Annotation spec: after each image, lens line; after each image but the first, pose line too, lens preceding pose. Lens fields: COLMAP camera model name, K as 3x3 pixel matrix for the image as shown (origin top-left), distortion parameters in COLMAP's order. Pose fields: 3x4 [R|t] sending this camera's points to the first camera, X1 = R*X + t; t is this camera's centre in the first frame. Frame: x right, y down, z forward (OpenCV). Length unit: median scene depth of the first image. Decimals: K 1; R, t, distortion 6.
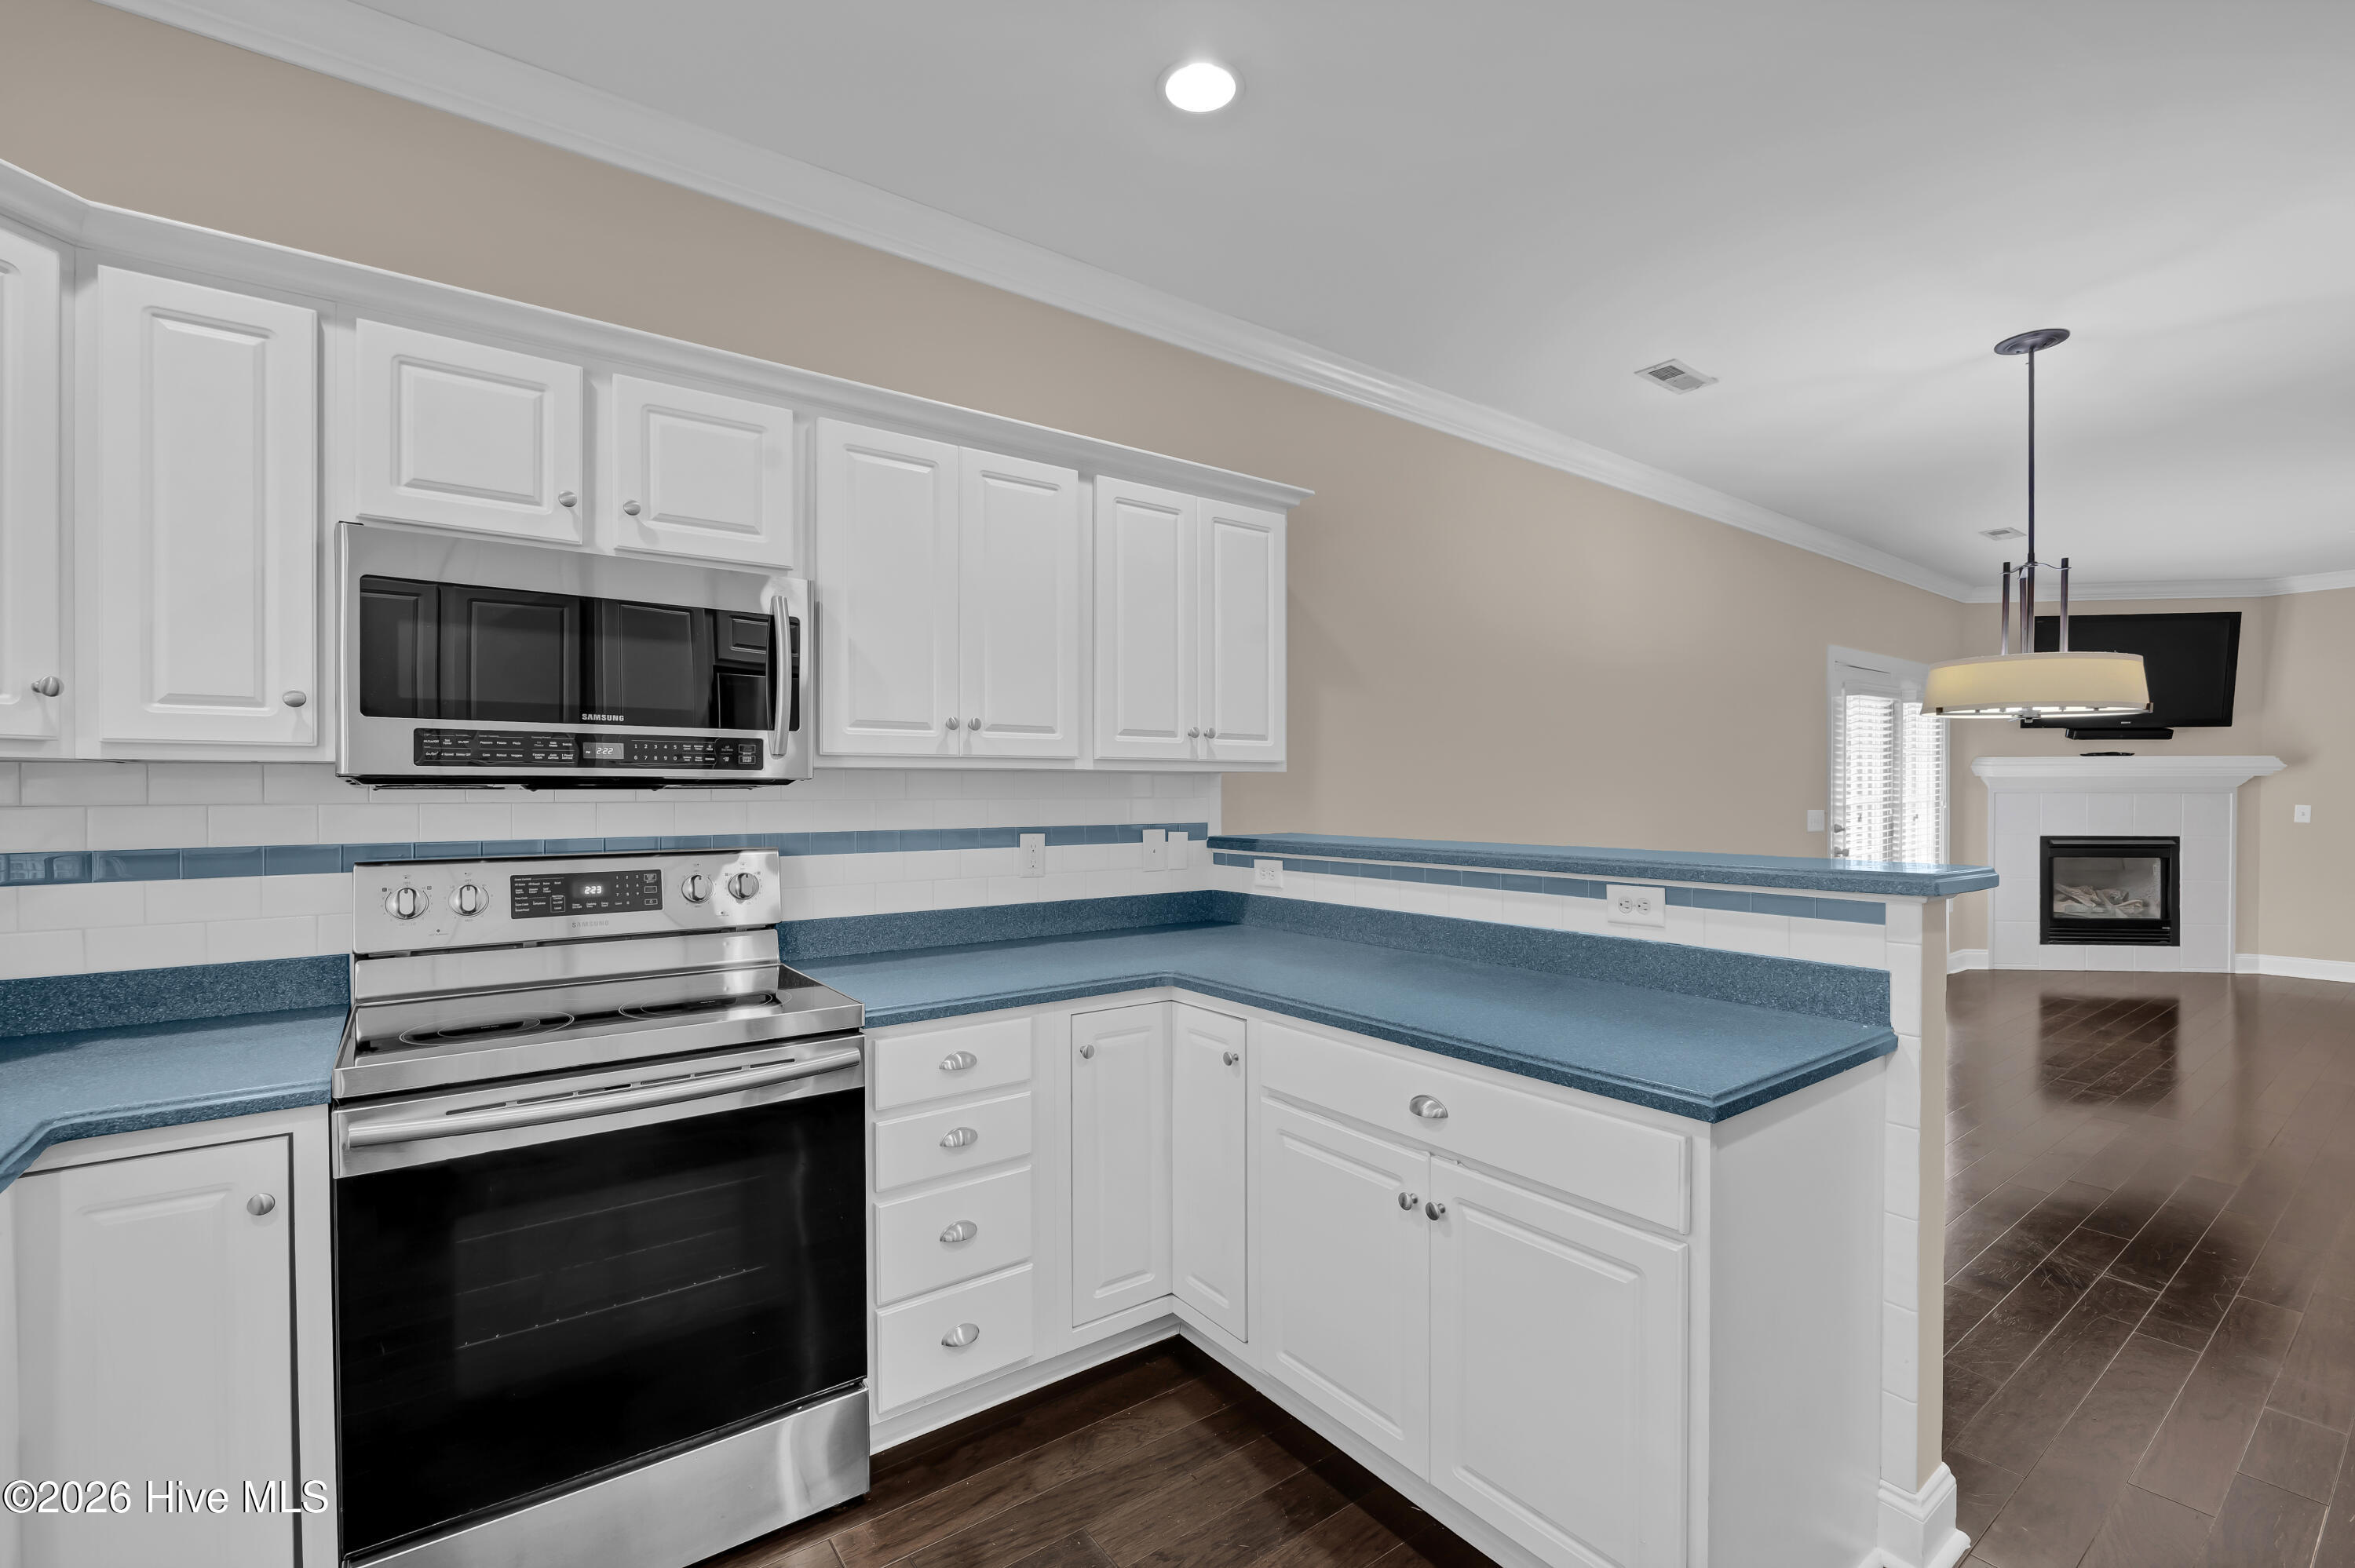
lens RADIAL K [[996.9, 0, 1176.6], [0, 996.9, 800.3], [0, 0, 1]] dist [-0.012322, -0.000343]
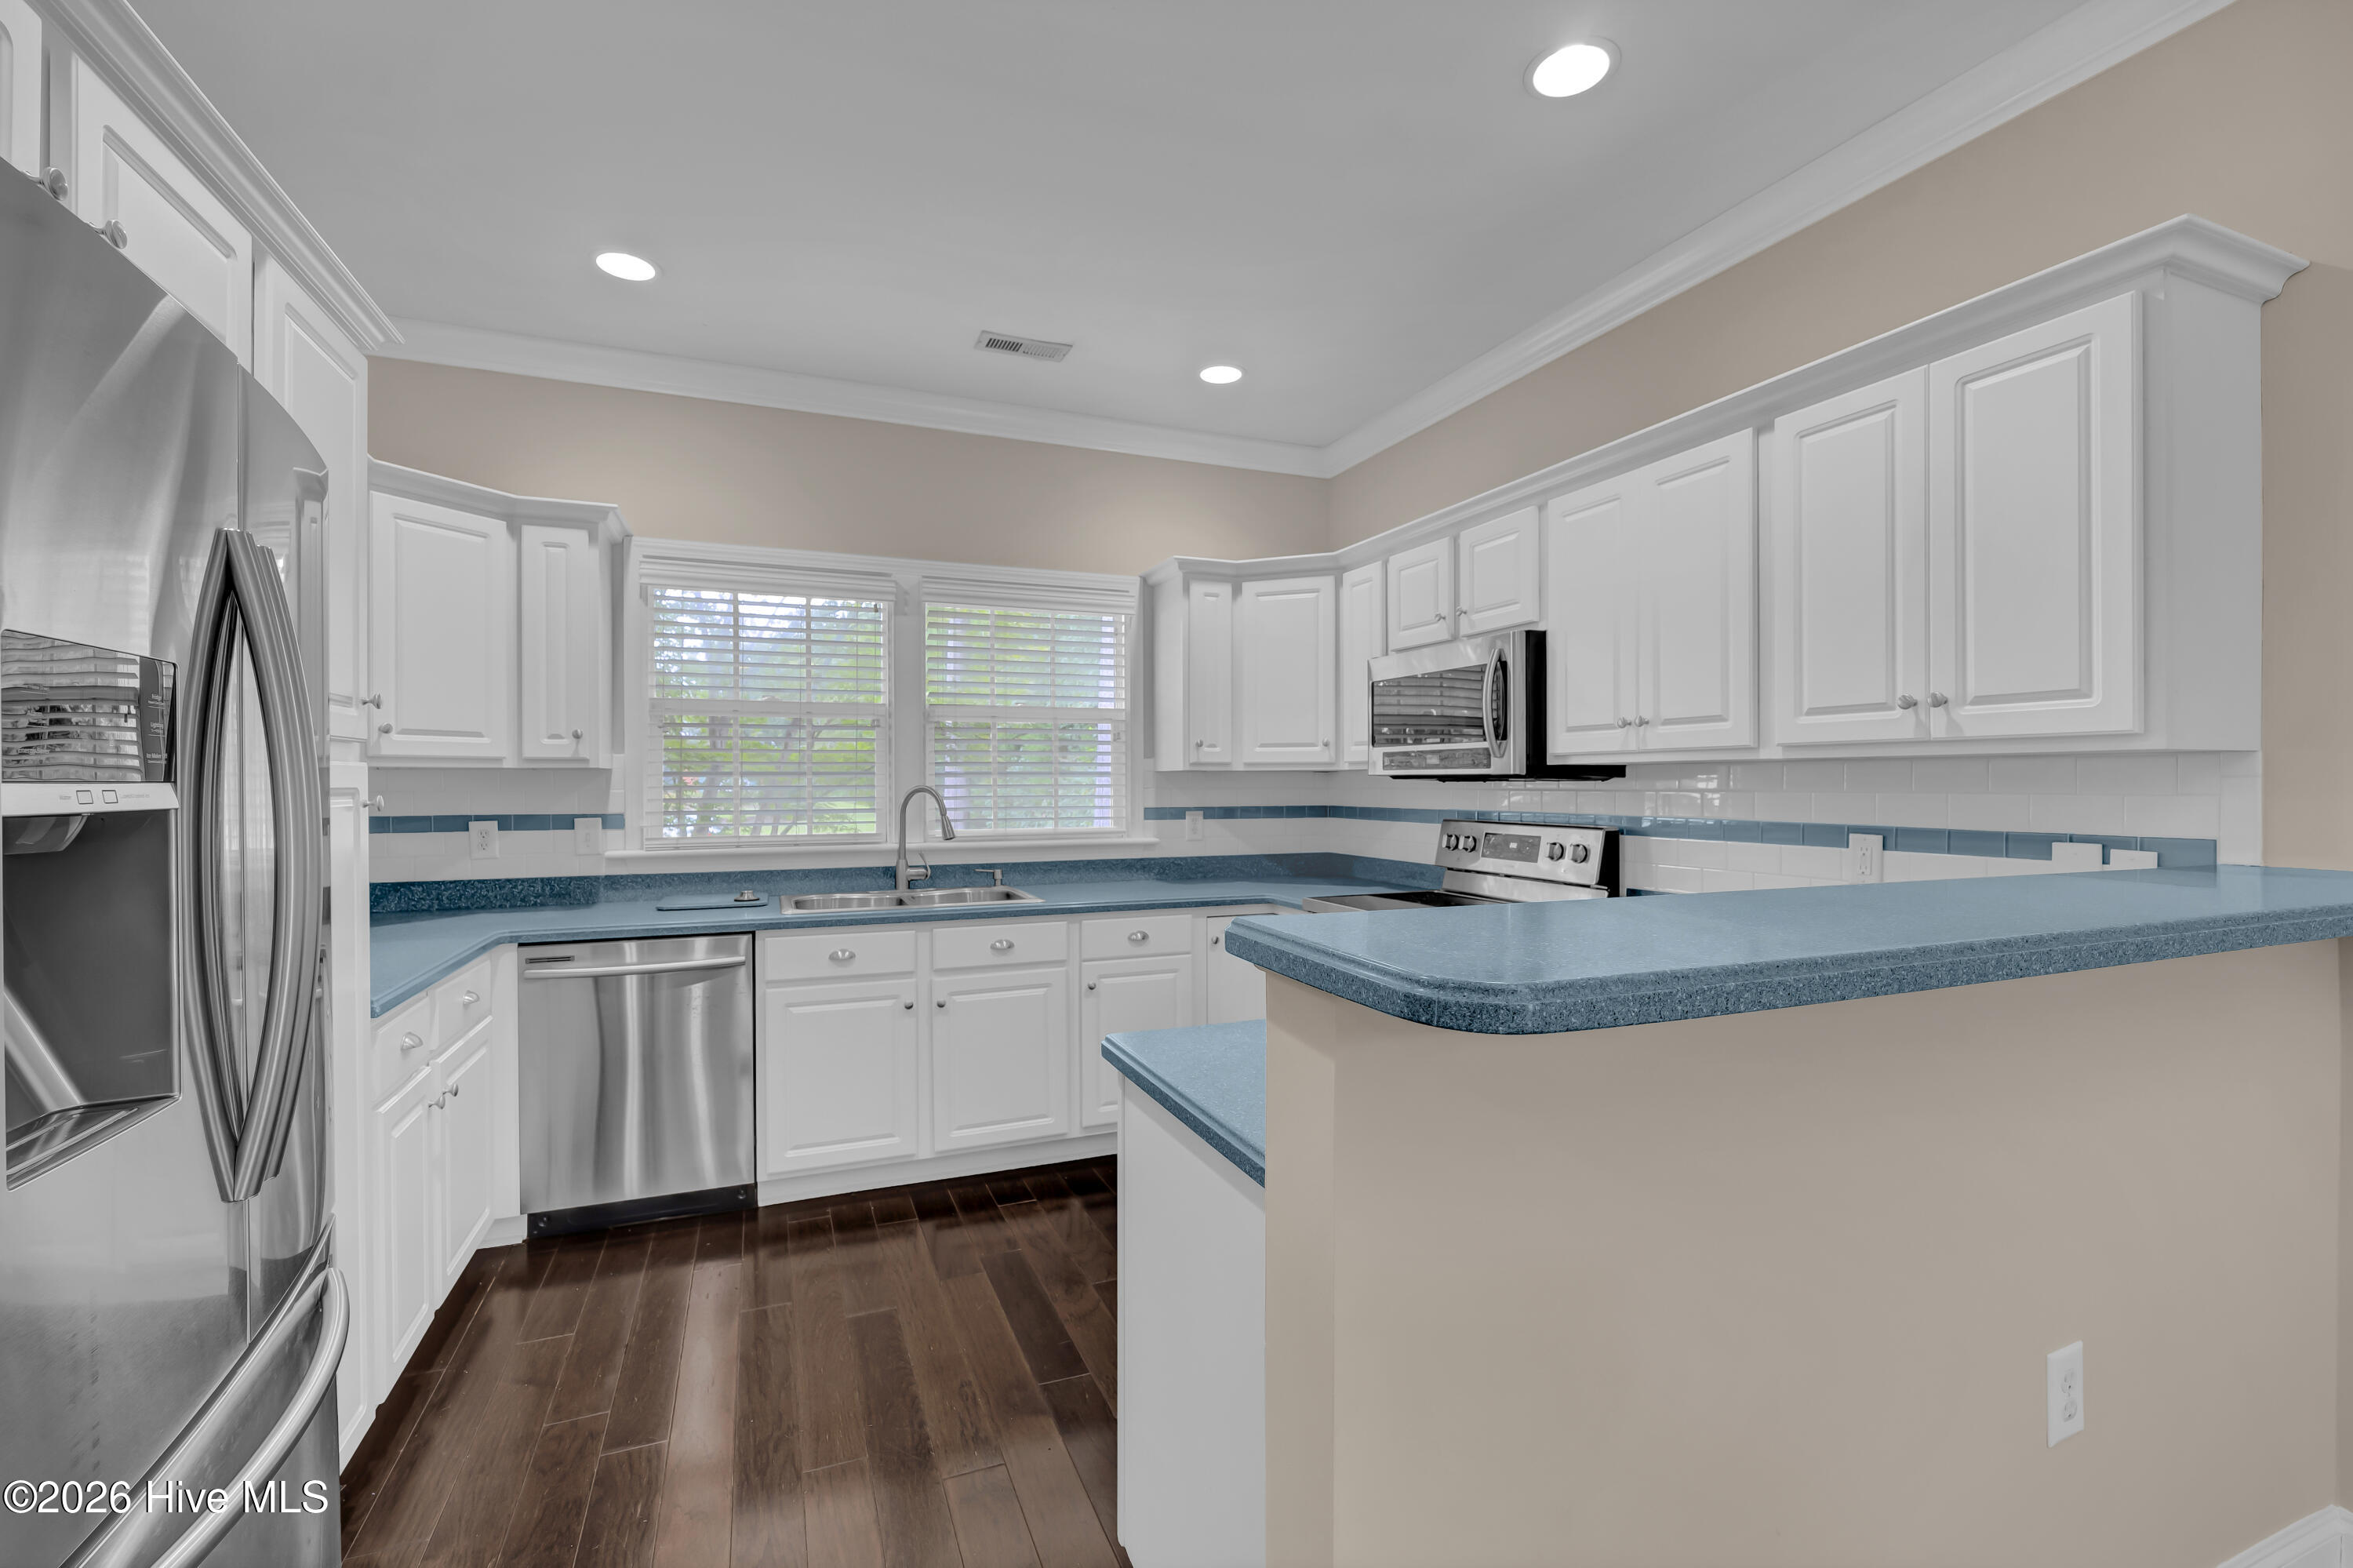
lens RADIAL K [[1005.8, 0, 1175.2], [0, 1005.8, 784.9], [0, 0, 1]] dist [-0.010576, 0.000112]
pose [[-0.234467, 0.005150, -0.972110, 0.326836], [-0.007099, 0.999950, 0.007010, -0.003849], [0.972098, 0.008545, -0.234419, 0.255613]]
